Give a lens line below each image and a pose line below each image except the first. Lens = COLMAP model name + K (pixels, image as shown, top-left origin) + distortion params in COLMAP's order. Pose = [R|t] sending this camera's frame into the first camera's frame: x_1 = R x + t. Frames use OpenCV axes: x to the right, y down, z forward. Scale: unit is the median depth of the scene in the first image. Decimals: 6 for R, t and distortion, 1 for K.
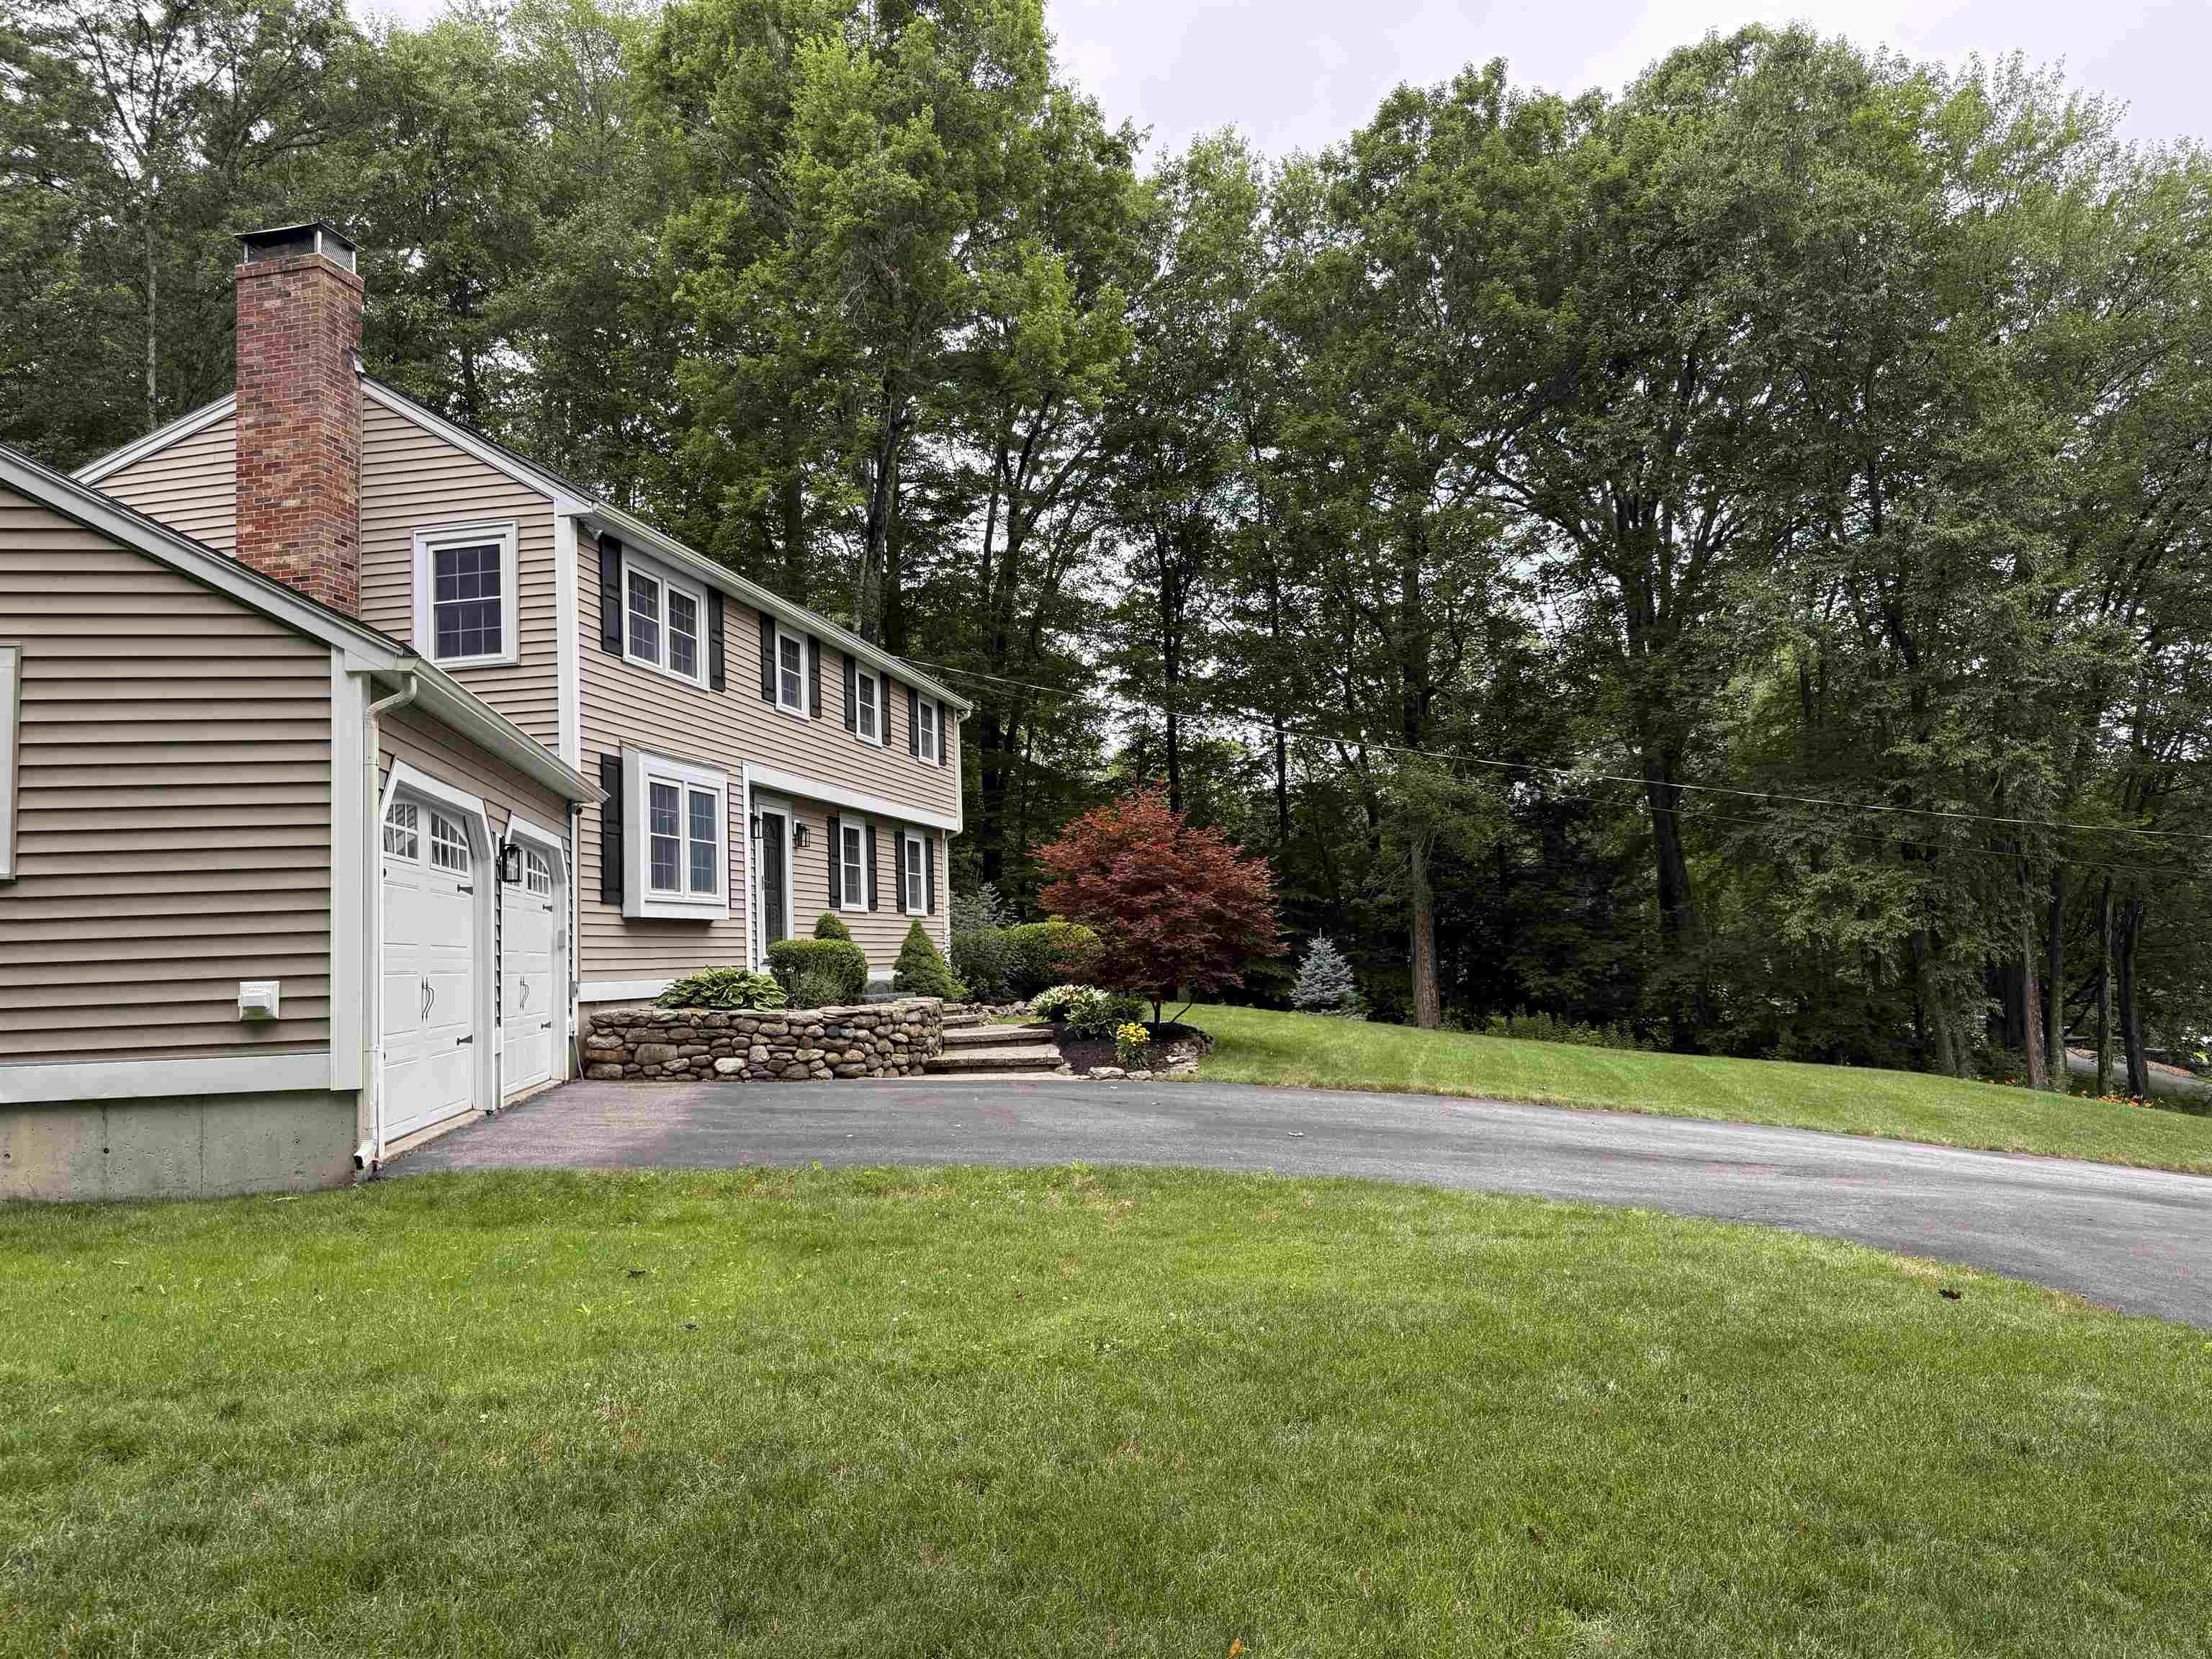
lens RADIAL K [[1549.7, 0, 1113.7], [0, 1549.7, 843.3], [0, 0, 1]] dist [0.044868, -0.019148]
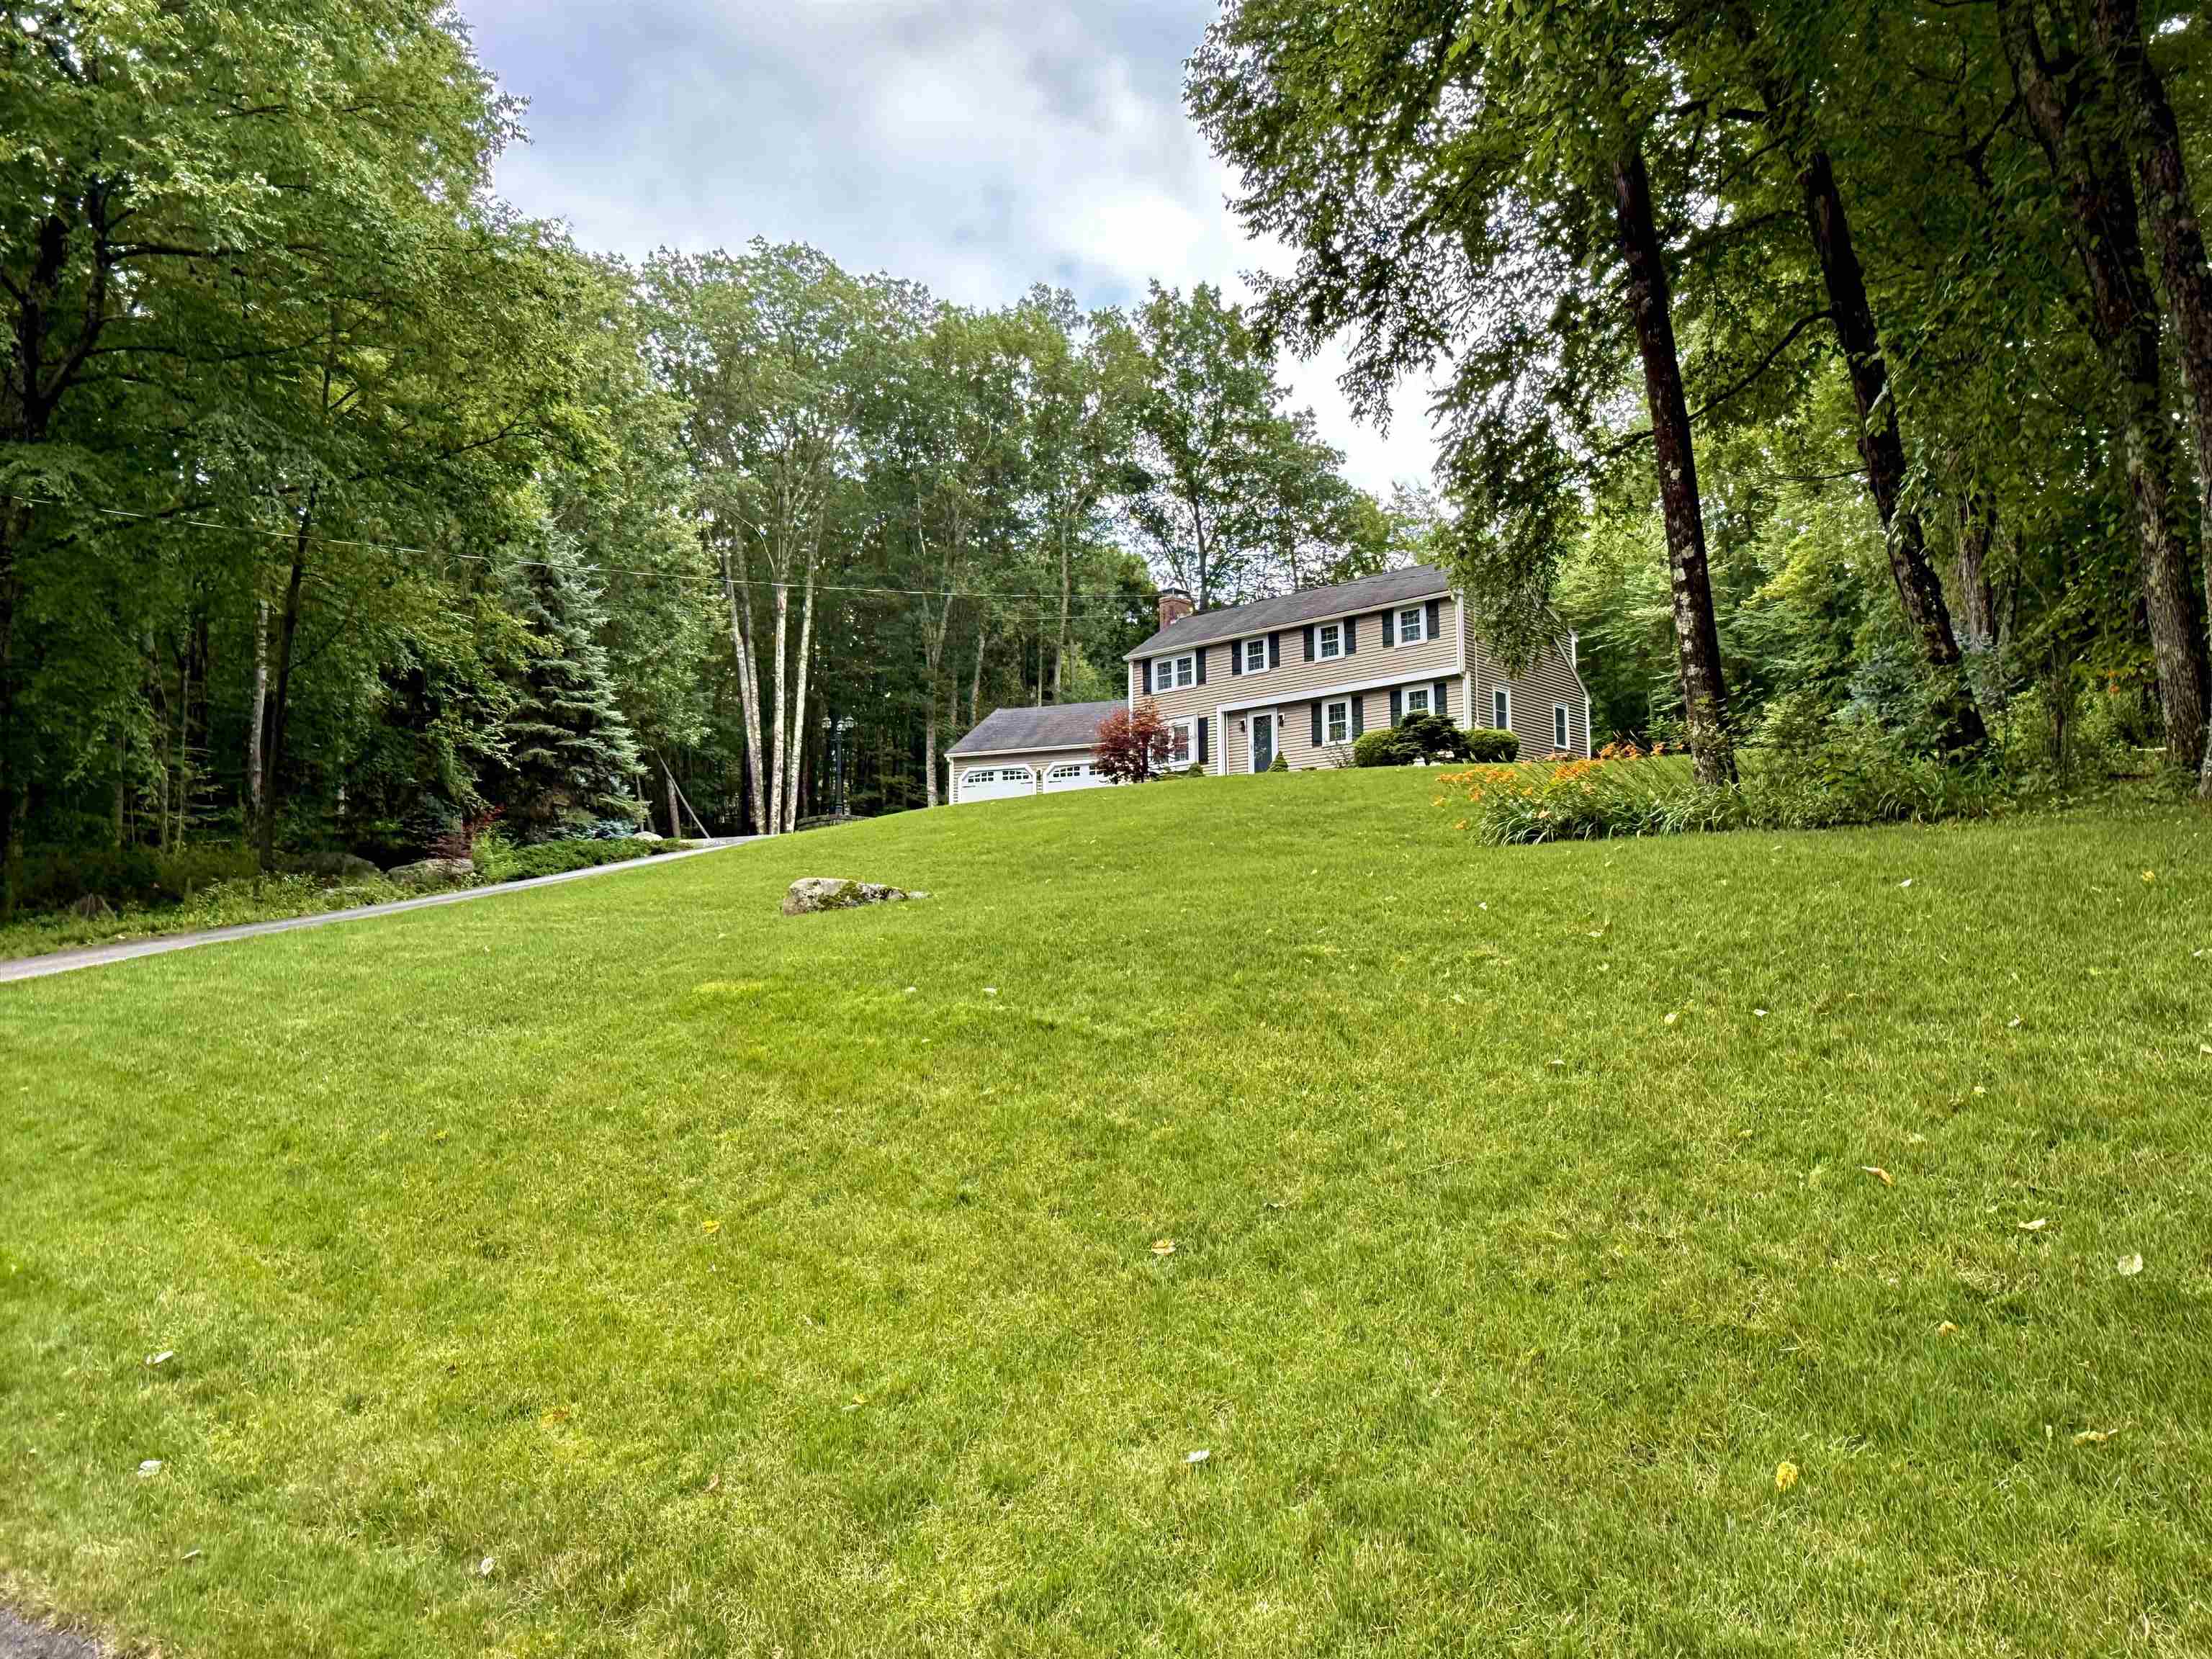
lens RADIAL K [[1477.3, 0, 1109.4], [0, 1477.3, 843.7], [0, 0, 1]] dist [0.000978, -0.001027]
pose [[-0.519226, -0.034619, -0.853935, 2.287857], [0.091795, 0.991140, -0.095996, 0.464350], [0.849693, -0.128230, -0.511448, 2.426017]]
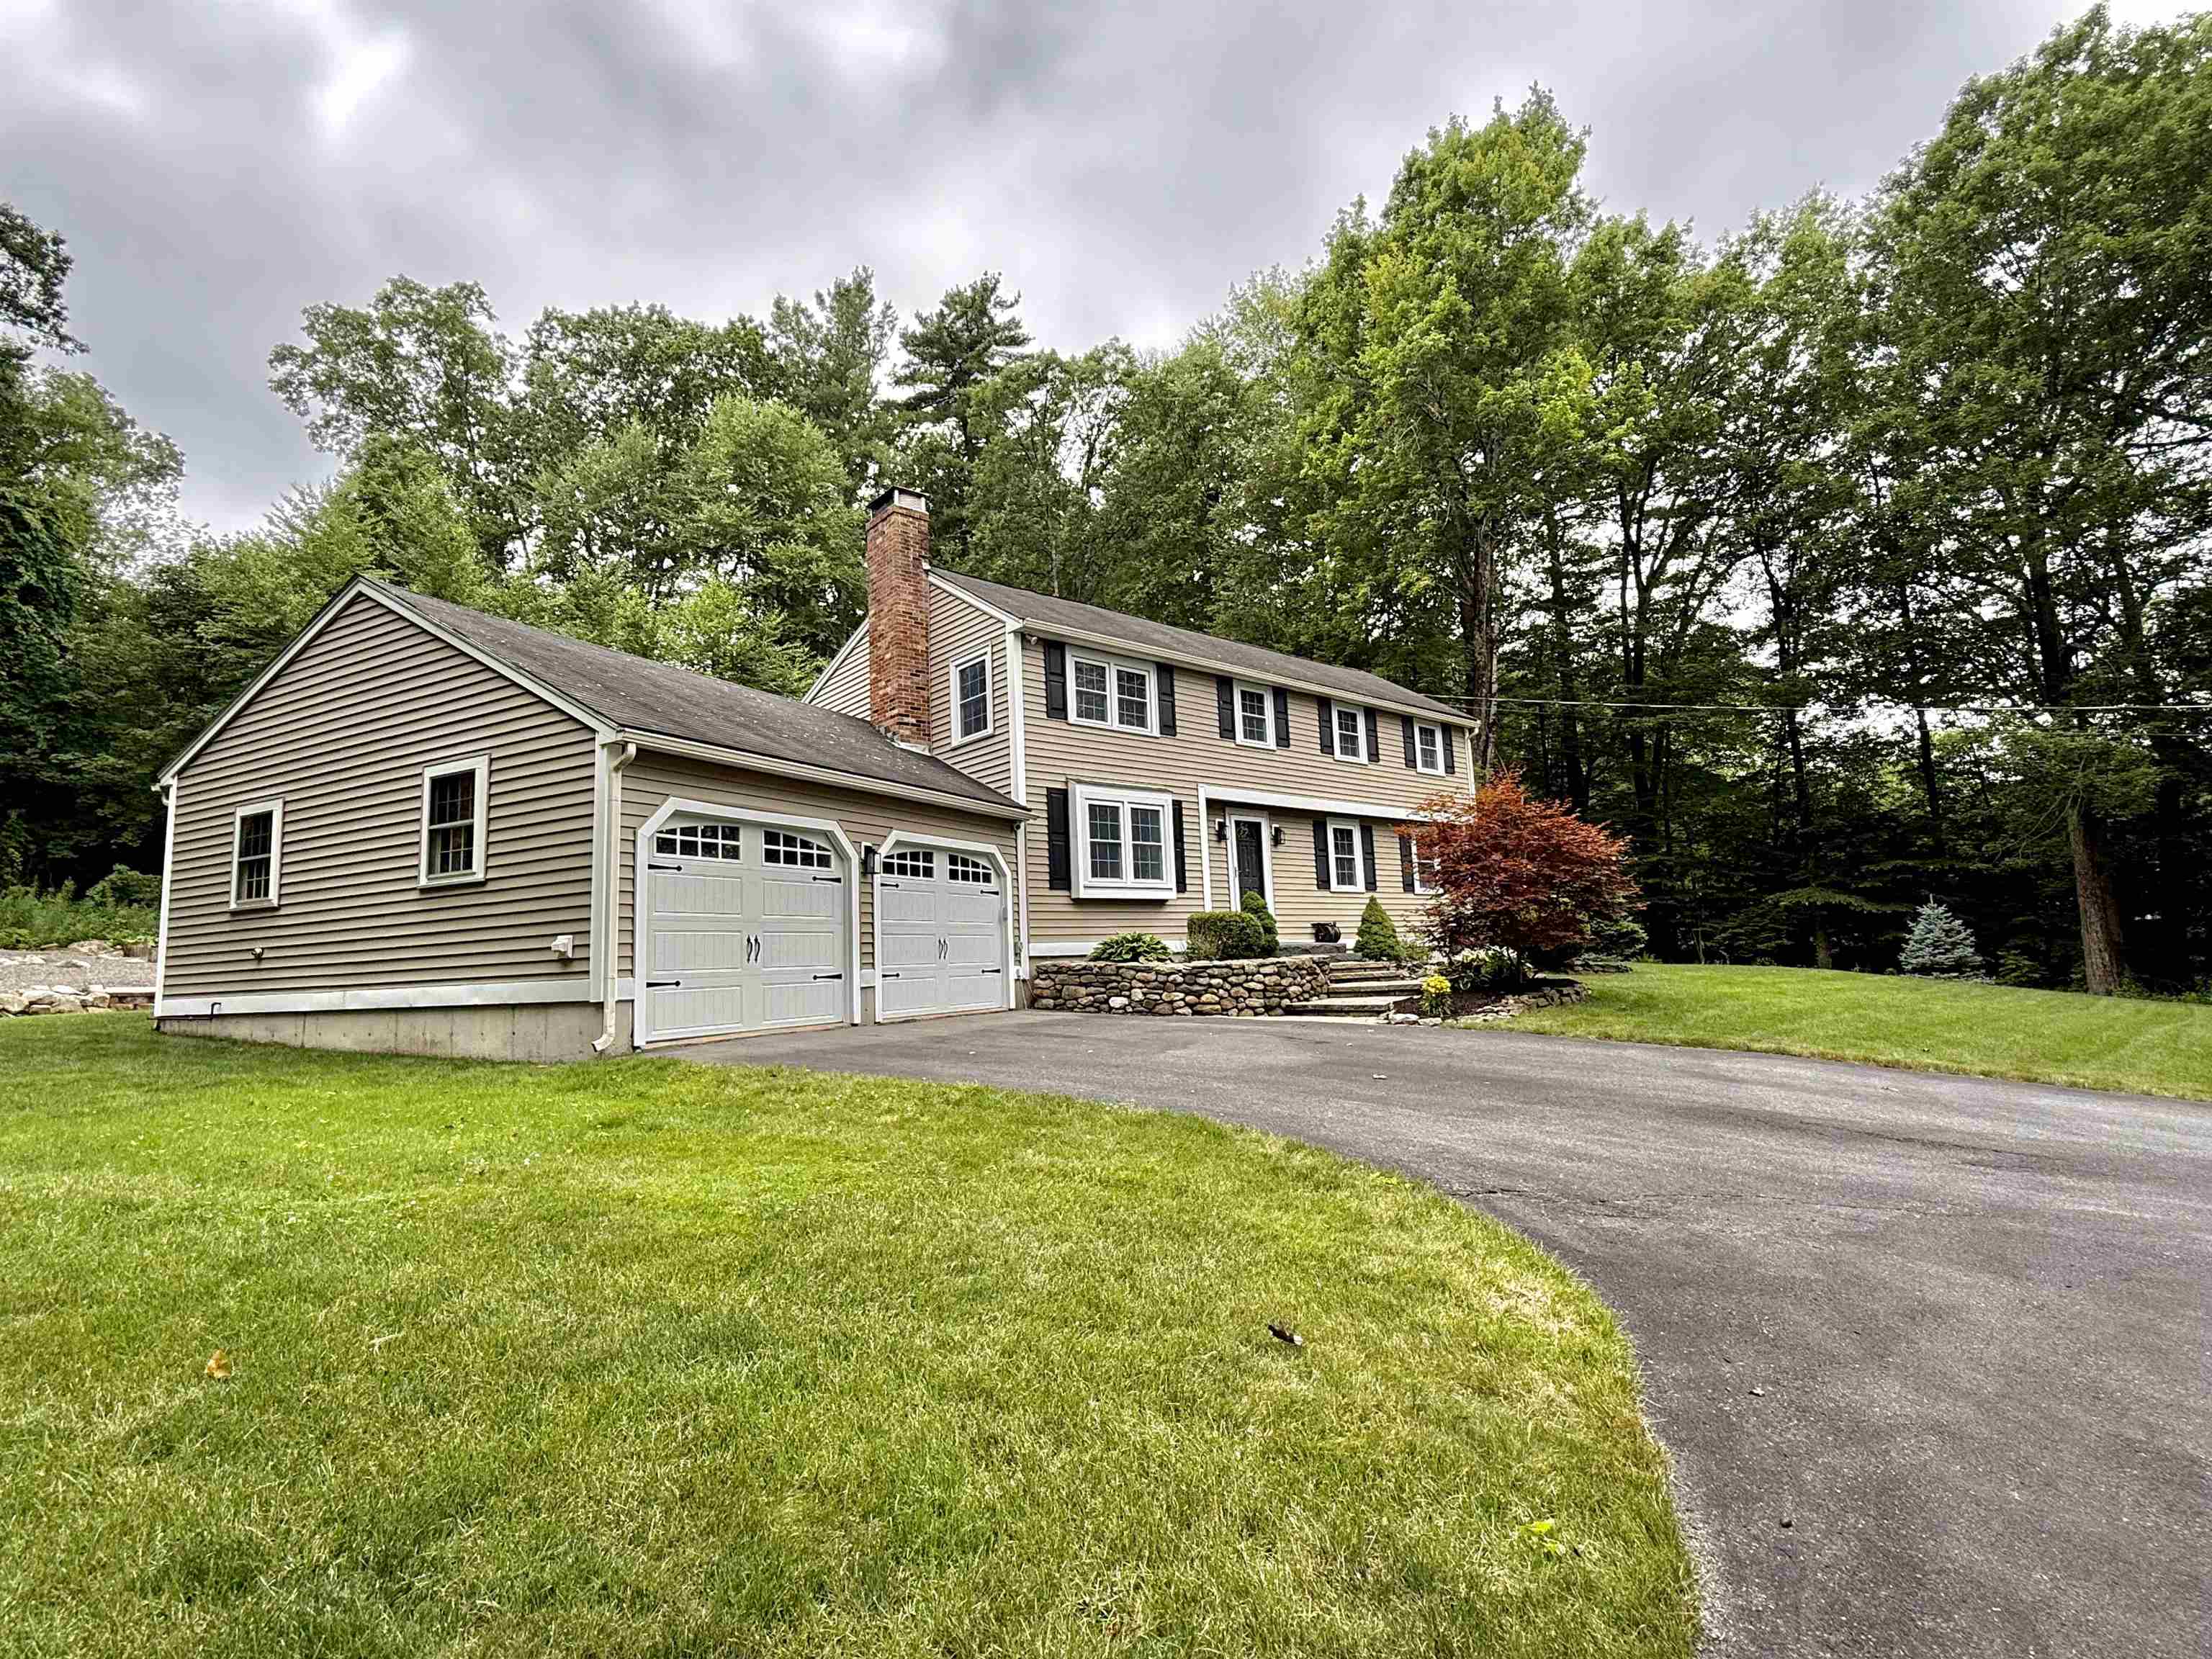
lens RADIAL K [[1062.5, 0, 1098.7], [0, 1062.5, 827.9], [0, 0, 1]] dist [0.001854, -0.000564]
pose [[0.789362, -0.075526, -0.609265, 0.307680], [0.057588, 0.997137, -0.048998, 0.031620], [0.611222, 0.003591, 0.791451, 0.229838]]
